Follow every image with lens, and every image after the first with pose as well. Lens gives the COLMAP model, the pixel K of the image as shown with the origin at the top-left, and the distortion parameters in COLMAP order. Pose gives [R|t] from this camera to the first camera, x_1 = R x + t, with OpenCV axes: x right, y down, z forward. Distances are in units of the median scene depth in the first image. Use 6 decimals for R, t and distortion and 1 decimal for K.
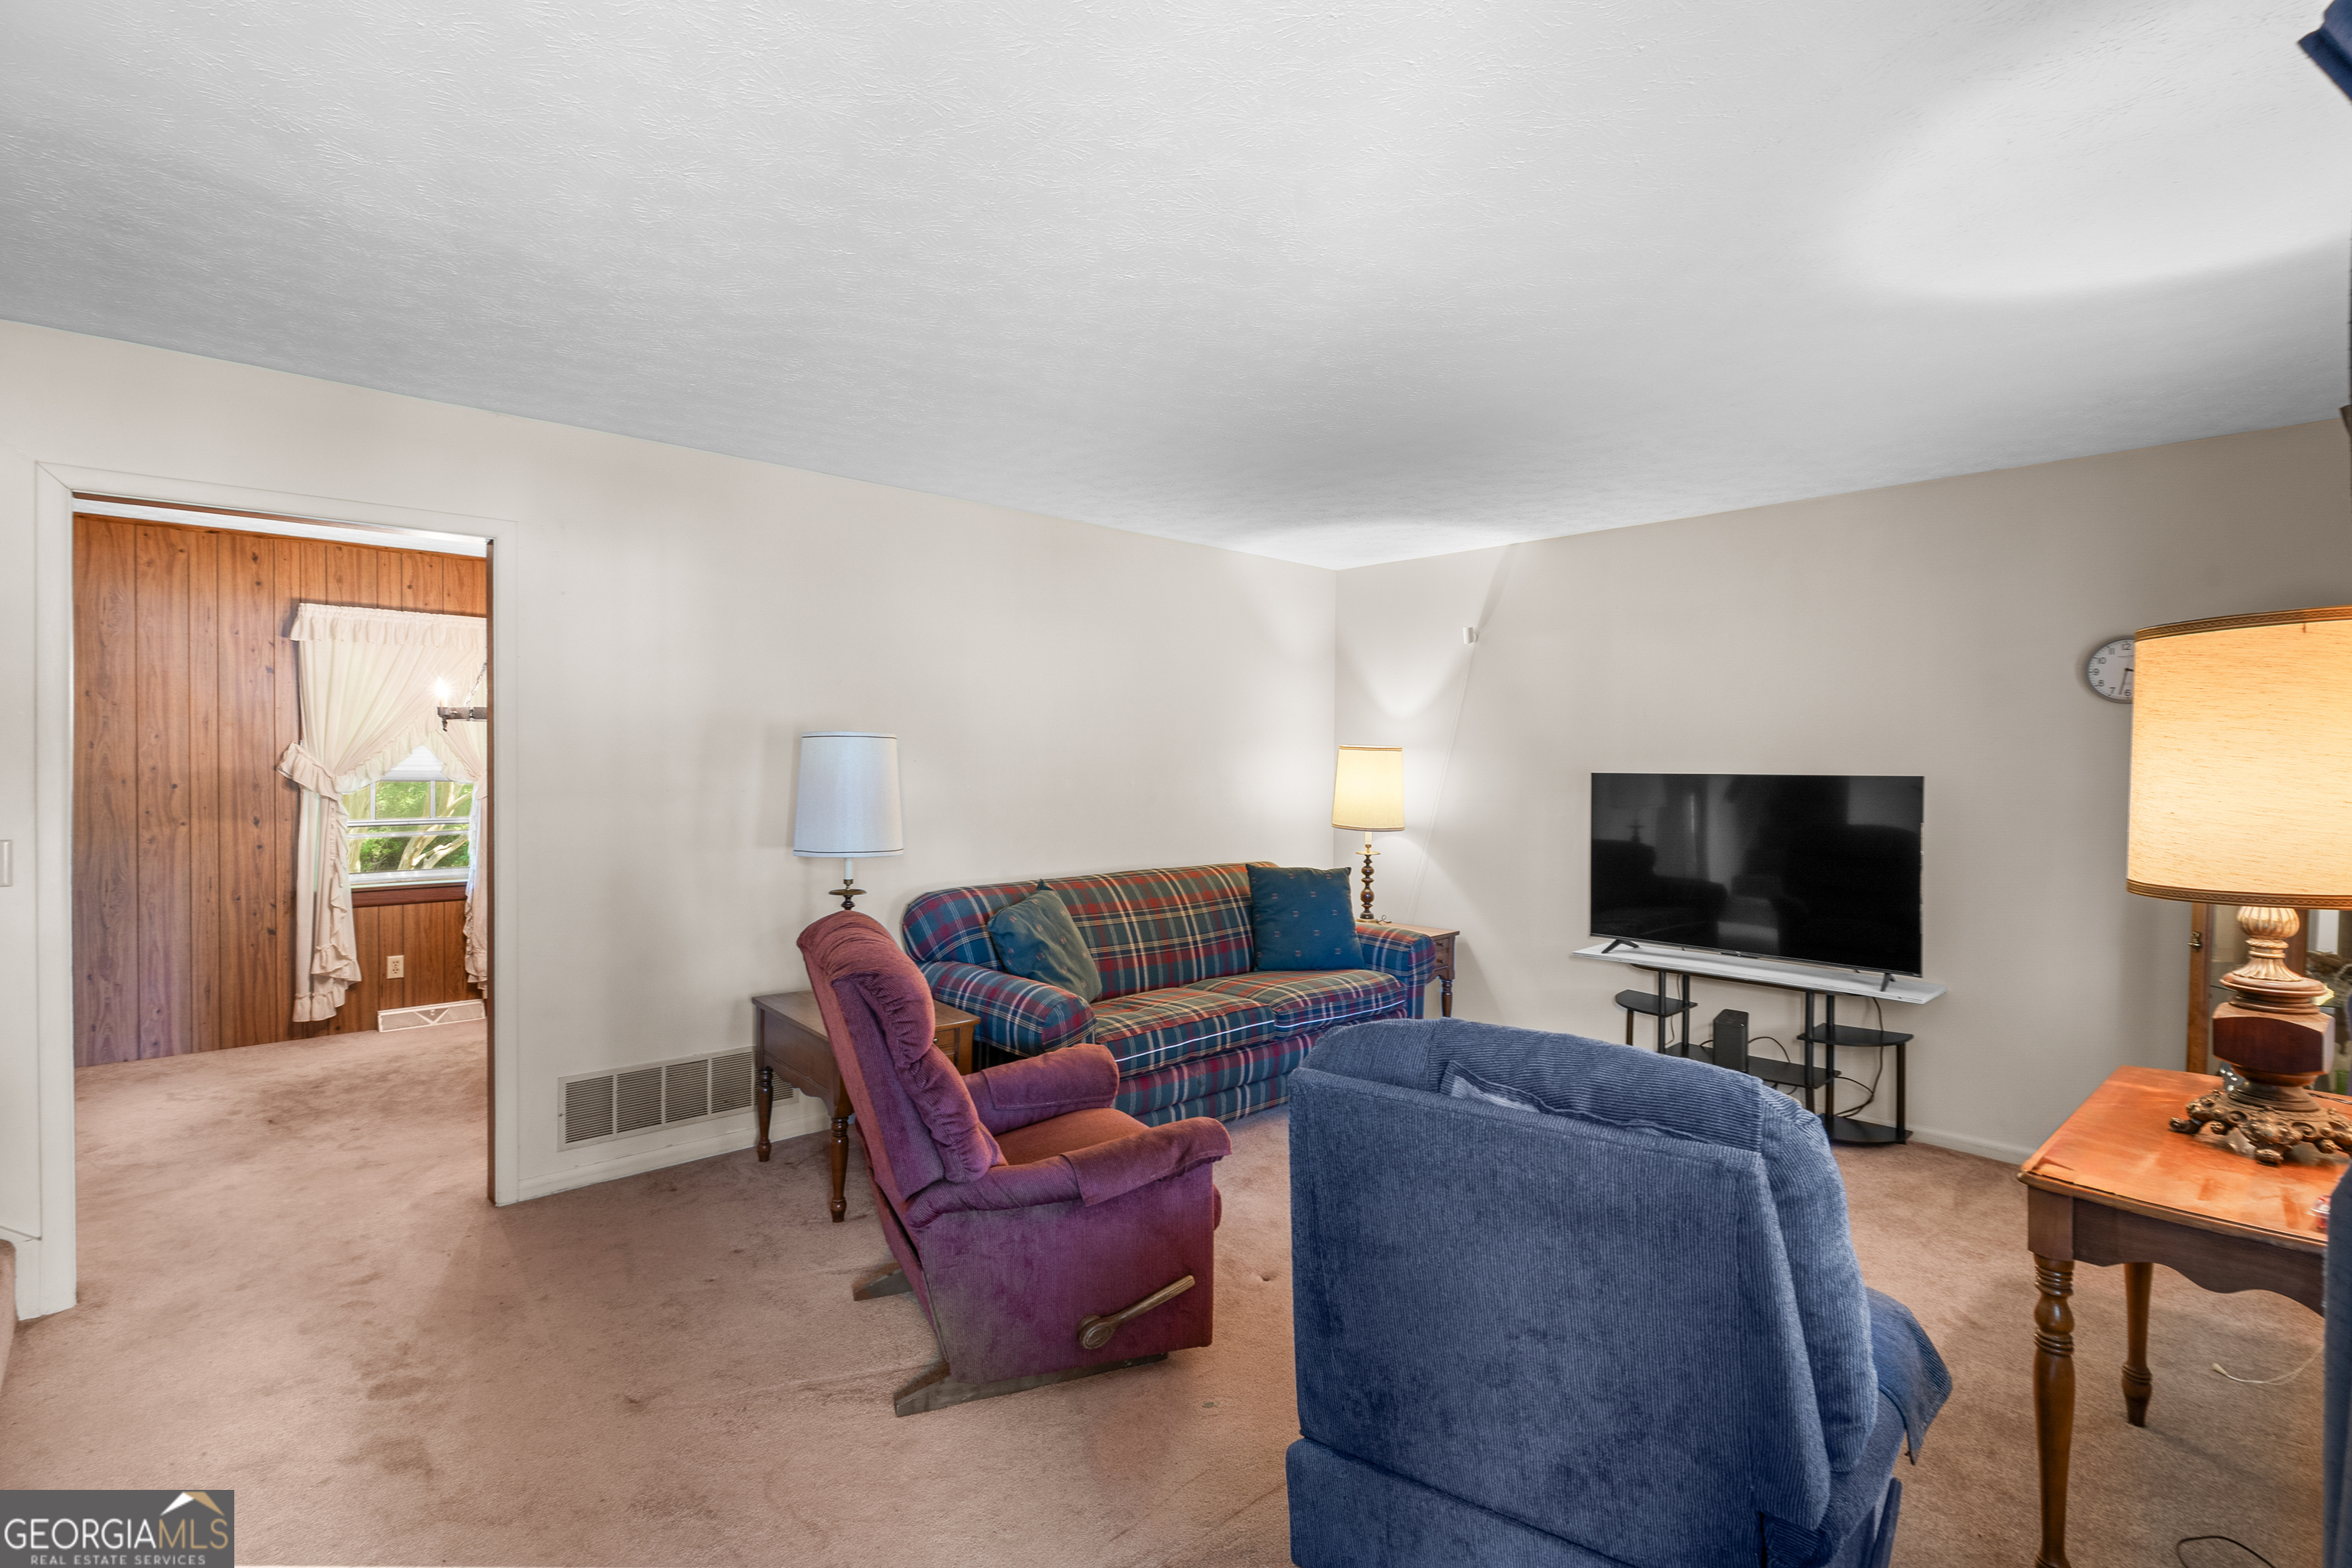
lens RADIAL K [[1103.0, 0, 1186.2], [0, 1103.0, 777.8], [0, 0, 1]] dist [-0.001871, -0.000045]
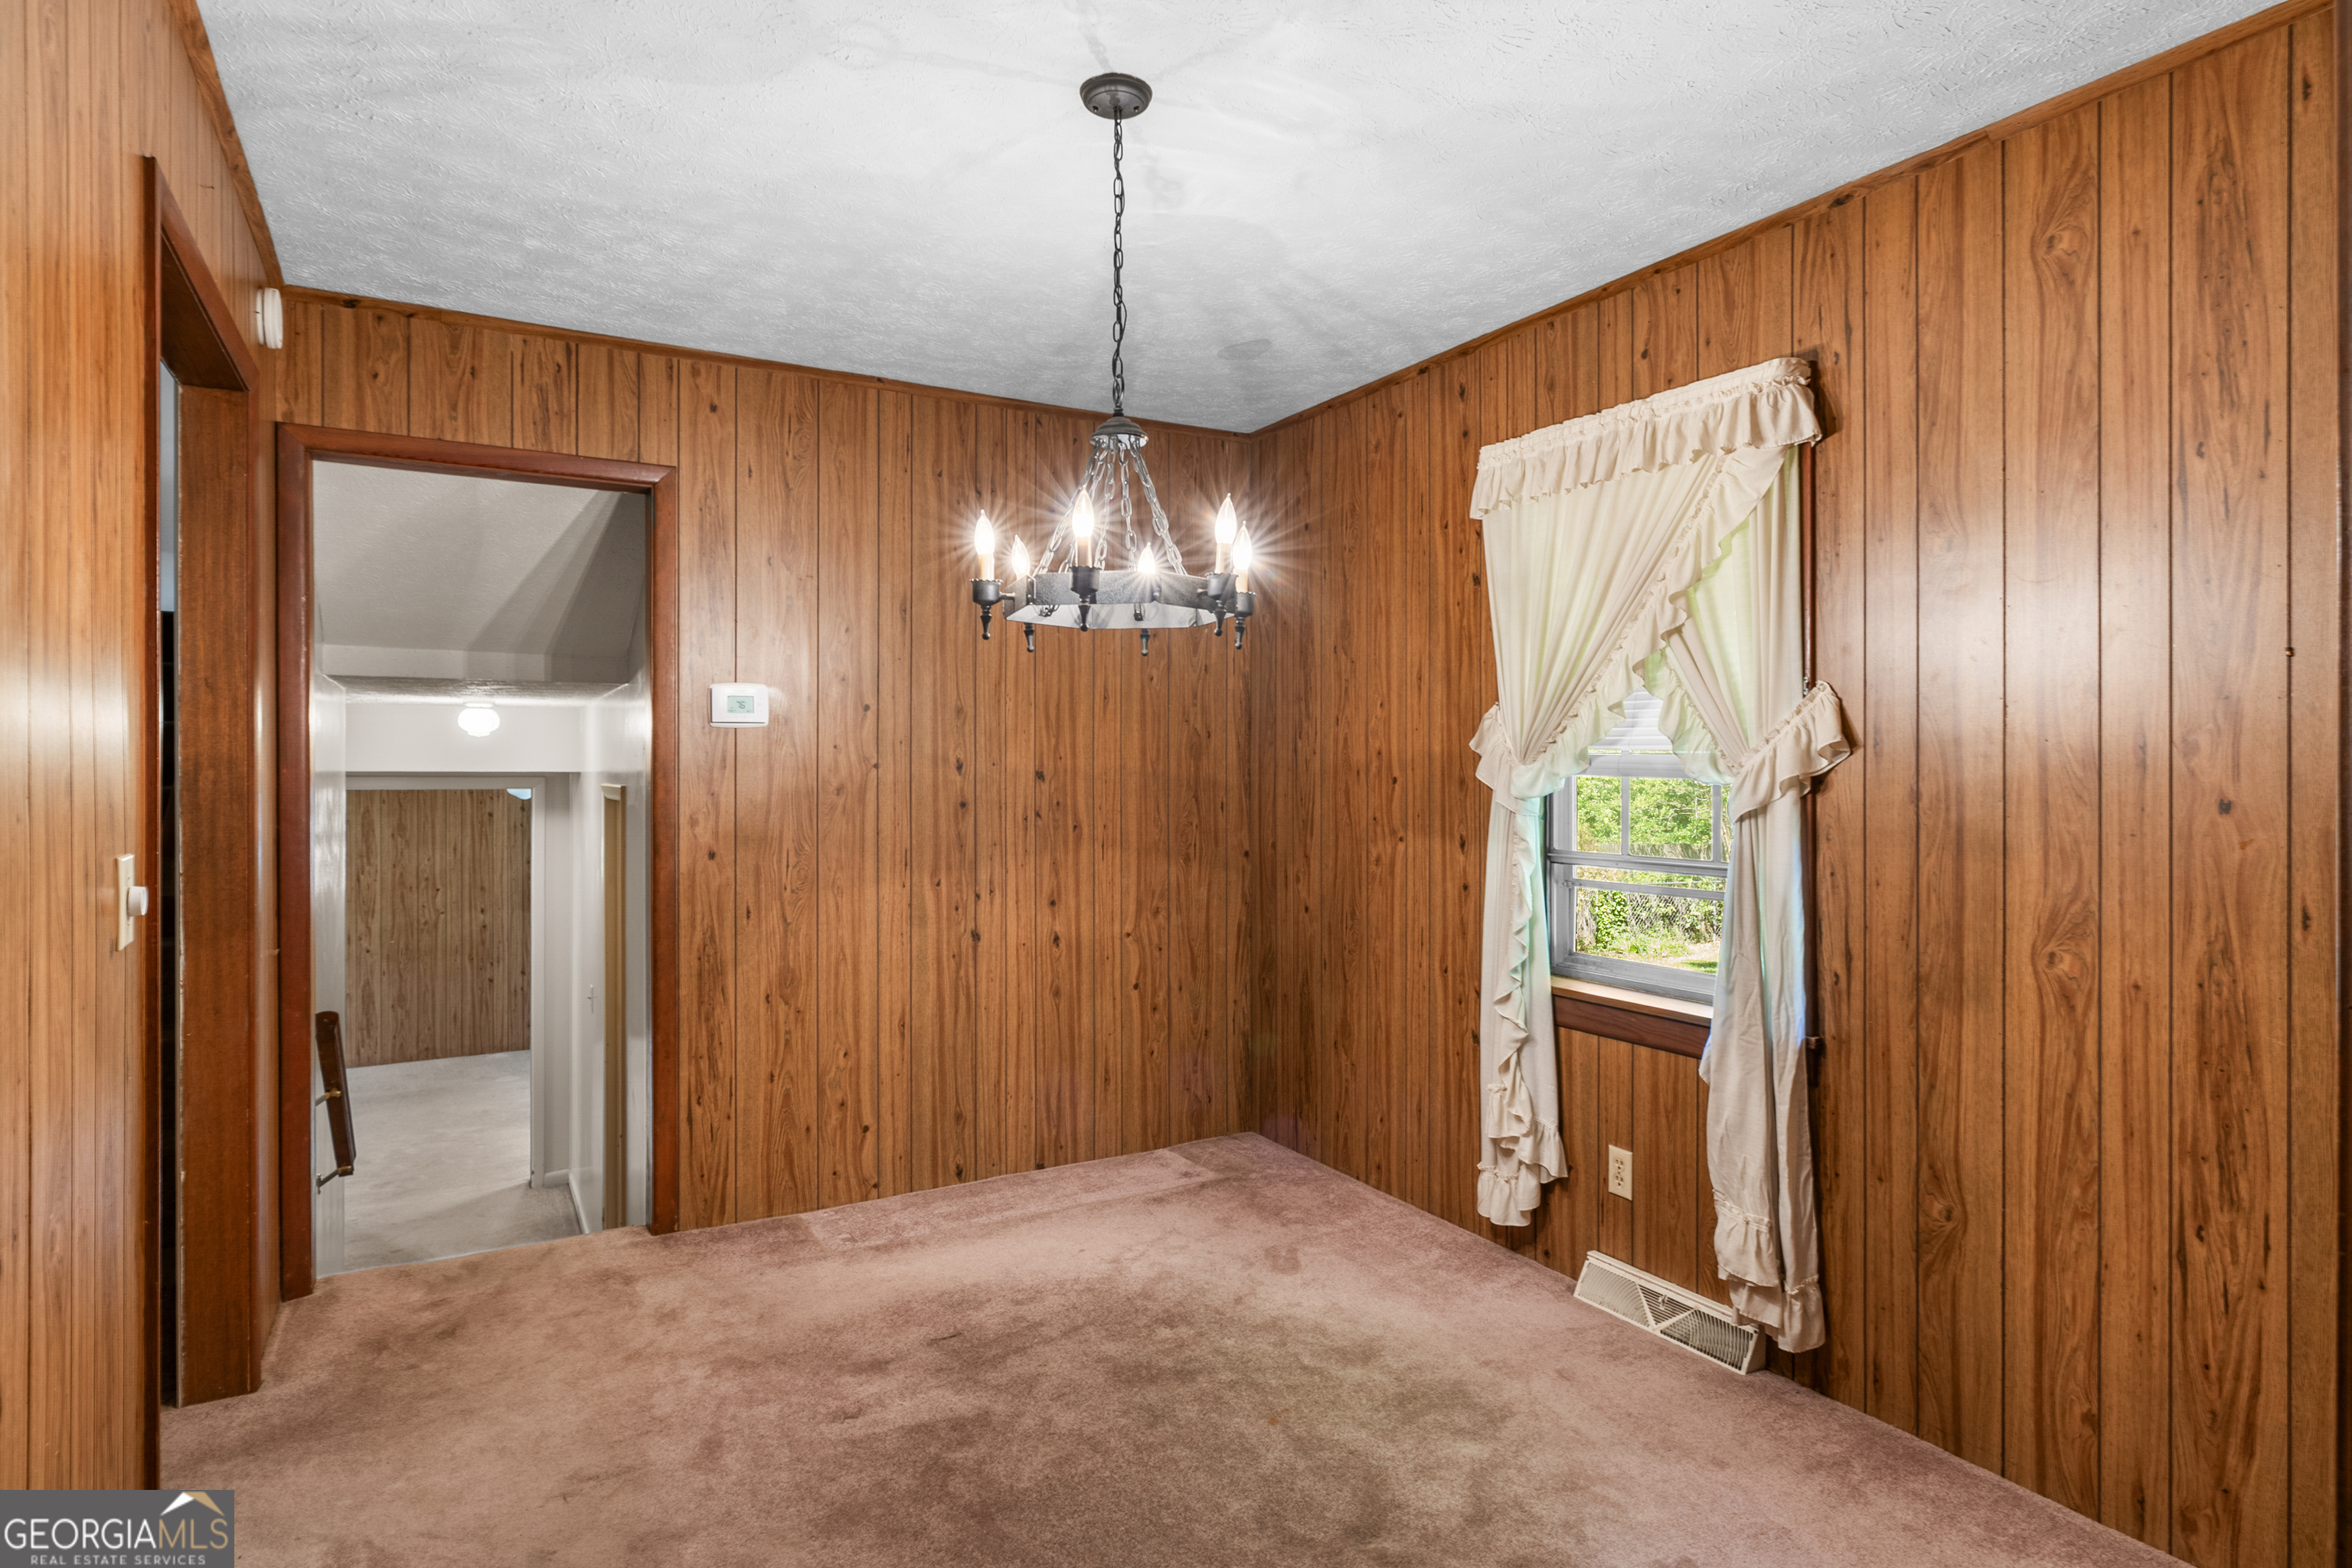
lens RADIAL K [[1271.1, 0, 1185.2], [0, 1271.1, 766.8], [0, 0, 1]] dist [-0.000379, 0.000232]
pose [[-0.264173, -0.000087, -0.964475, -0.163732], [-0.006465, 0.999978, 0.001681, -0.001275], [0.964454, 0.006680, -0.264167, 1.084064]]
